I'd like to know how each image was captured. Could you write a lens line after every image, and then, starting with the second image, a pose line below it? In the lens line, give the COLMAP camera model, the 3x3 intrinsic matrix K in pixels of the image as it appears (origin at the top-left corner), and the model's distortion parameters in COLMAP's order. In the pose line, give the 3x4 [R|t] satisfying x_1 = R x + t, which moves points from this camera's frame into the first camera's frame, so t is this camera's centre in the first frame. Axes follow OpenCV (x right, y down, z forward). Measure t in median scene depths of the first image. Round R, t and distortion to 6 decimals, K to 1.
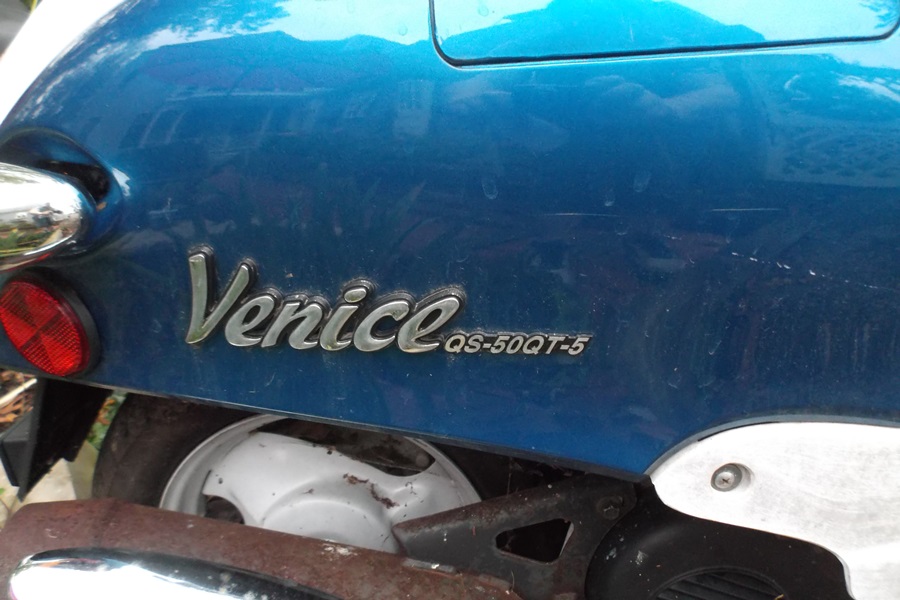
lens RADIAL K [[633.0, 0, 449.9], [0, 633.0, 298.2], [0, 0, 1]] dist [-0.025384, 0.002090]
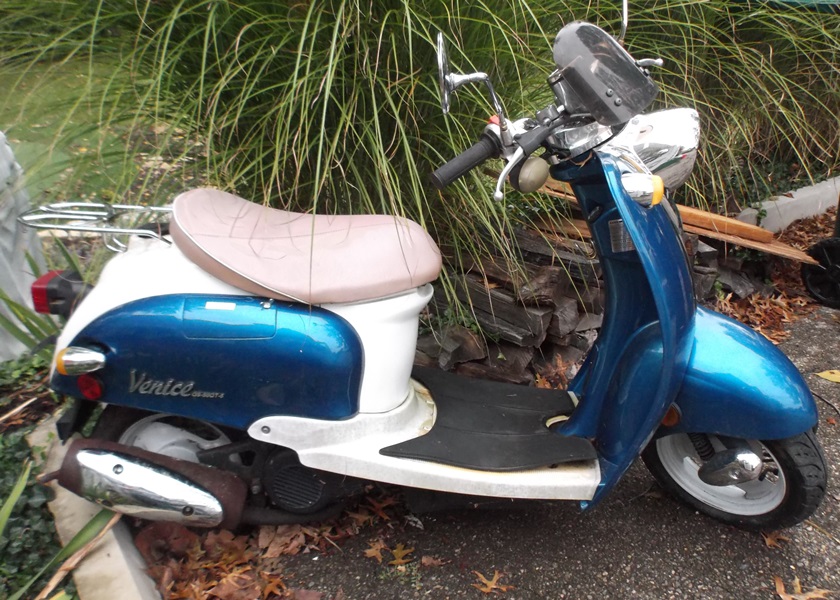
lens RADIAL K [[700.0, 0, 420.8], [0, 700.0, 302.7], [0, 0, 1]] dist [0.009019, 0.004888]
pose [[0.999695, 0.024657, 0.001192, 1.390188], [-0.024628, 0.999502, -0.019742, -0.448638], [-0.001678, 0.019707, 0.999804, -3.408343]]
